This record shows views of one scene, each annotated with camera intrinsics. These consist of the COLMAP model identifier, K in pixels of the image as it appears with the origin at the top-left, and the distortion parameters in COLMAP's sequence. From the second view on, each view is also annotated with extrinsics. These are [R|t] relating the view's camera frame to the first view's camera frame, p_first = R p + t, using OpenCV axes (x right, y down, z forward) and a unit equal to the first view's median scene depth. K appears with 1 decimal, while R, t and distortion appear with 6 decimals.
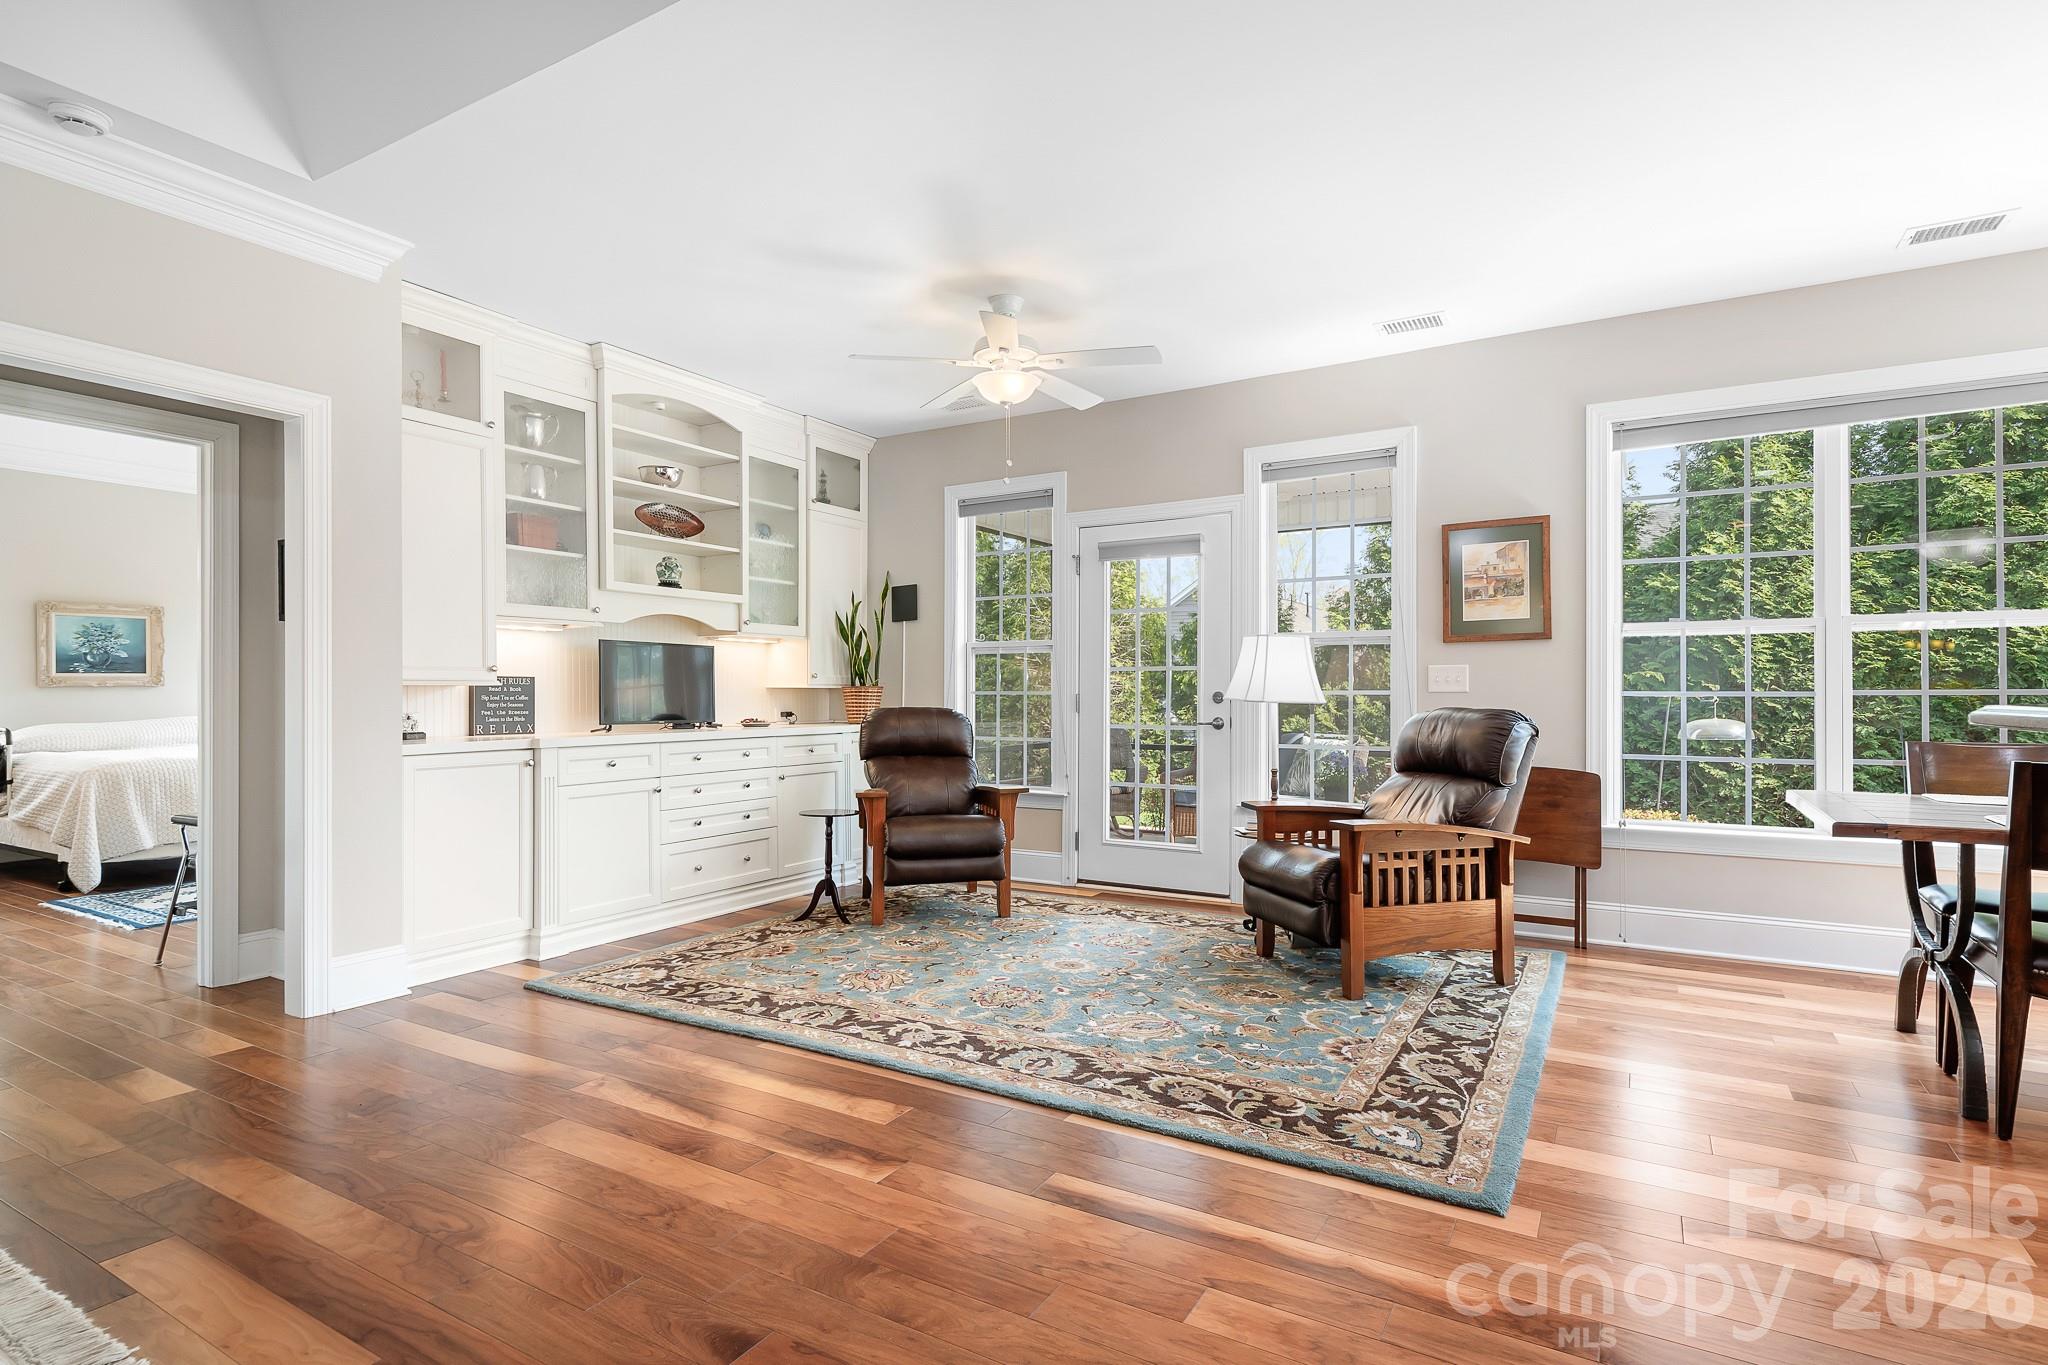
lens RADIAL K [[1047.6, 0, 1029.2], [0, 1047.6, 690.7], [0, 0, 1]] dist [0.014637, -0.002749]
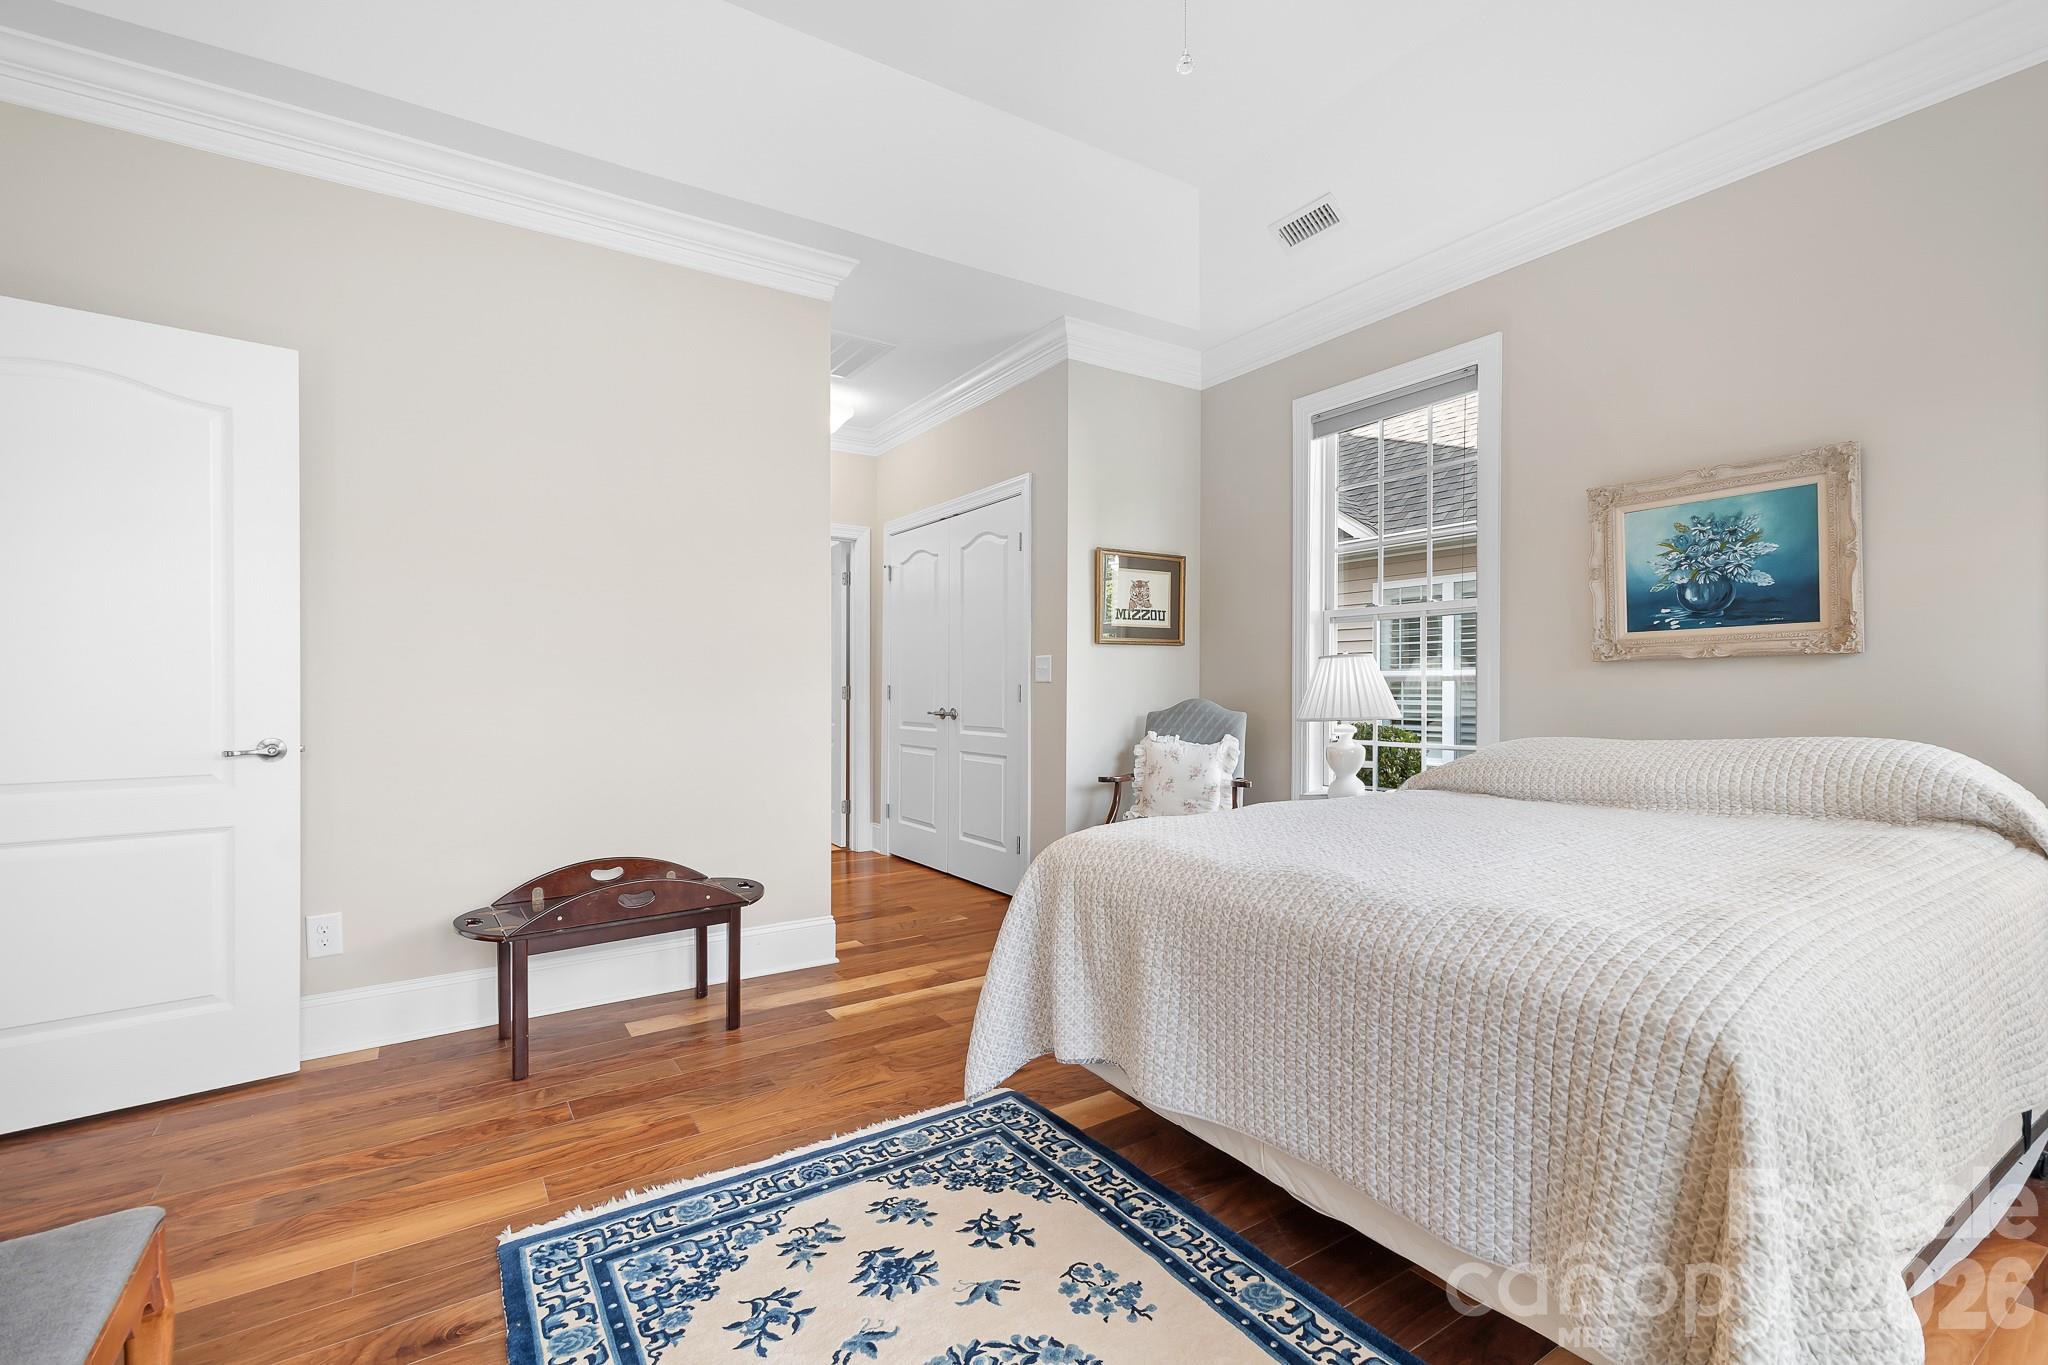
lens RADIAL K [[922.3, 0, 1024.0], [0, 922.3, 682.5], [0, 0, 1]] dist [0.013811, -0.000079]
pose [[-0.416290, 0.003867, -0.909224, -0.413306], [0.006491, 0.999978, 0.001281, 0.003842], [0.909209, -0.005368, -0.416306, 0.909630]]
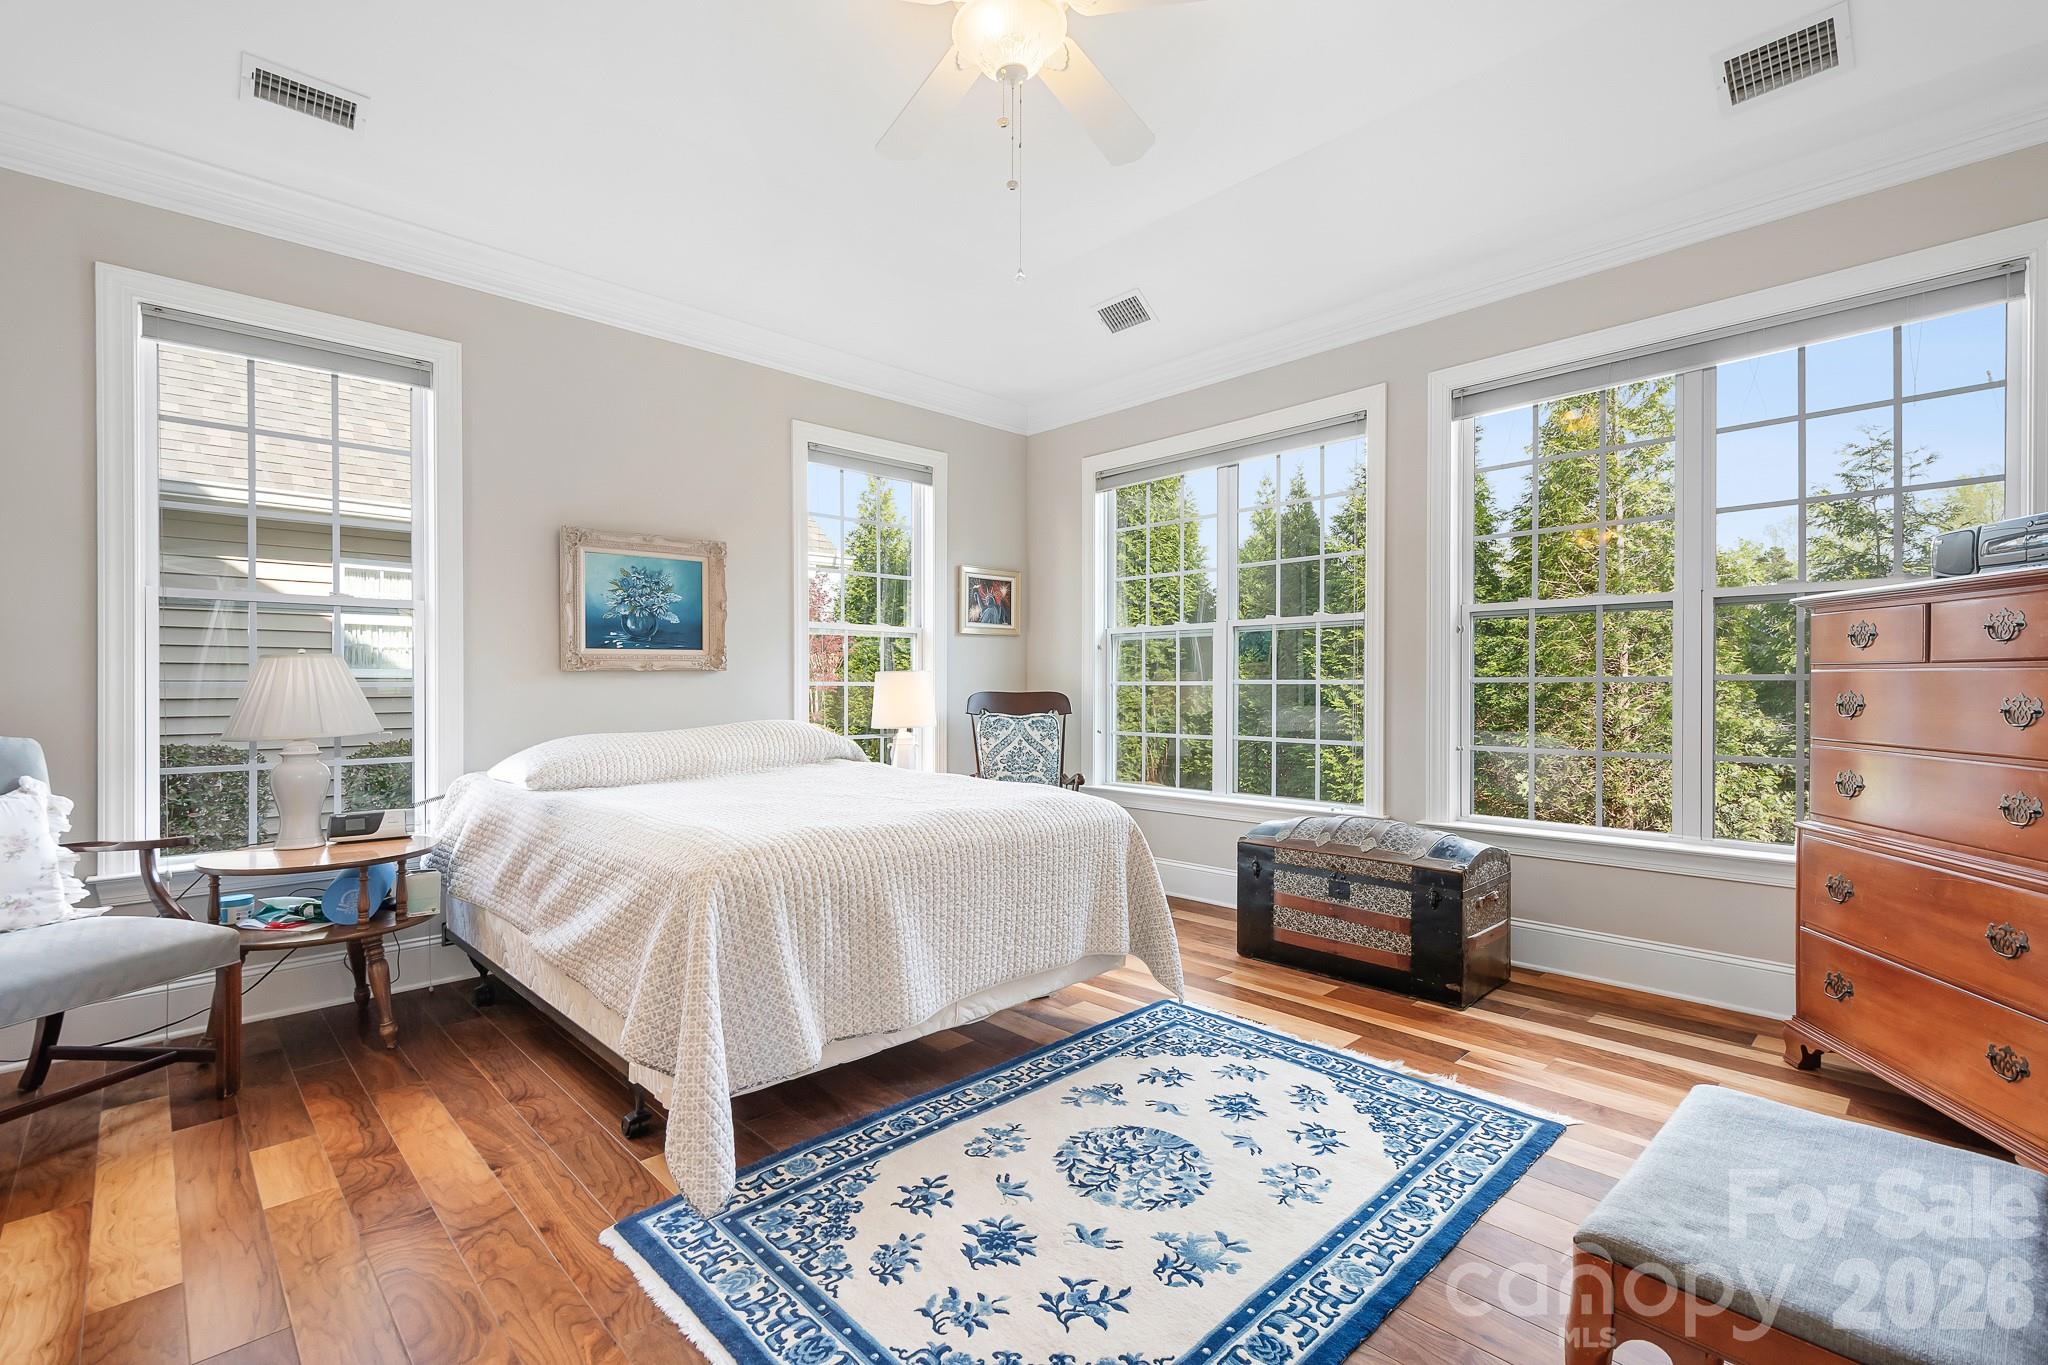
lens RADIAL K [[902.2, 0, 1025.1], [0, 902.2, 684.9], [0, 0, 1]] dist [0.020374, -0.000140]
pose [[0.970535, 0.001147, -0.240959, -0.544631], [-0.000348, 0.999994, 0.003359, 0.002272], [0.240961, -0.003176, 0.970530, 0.551585]]
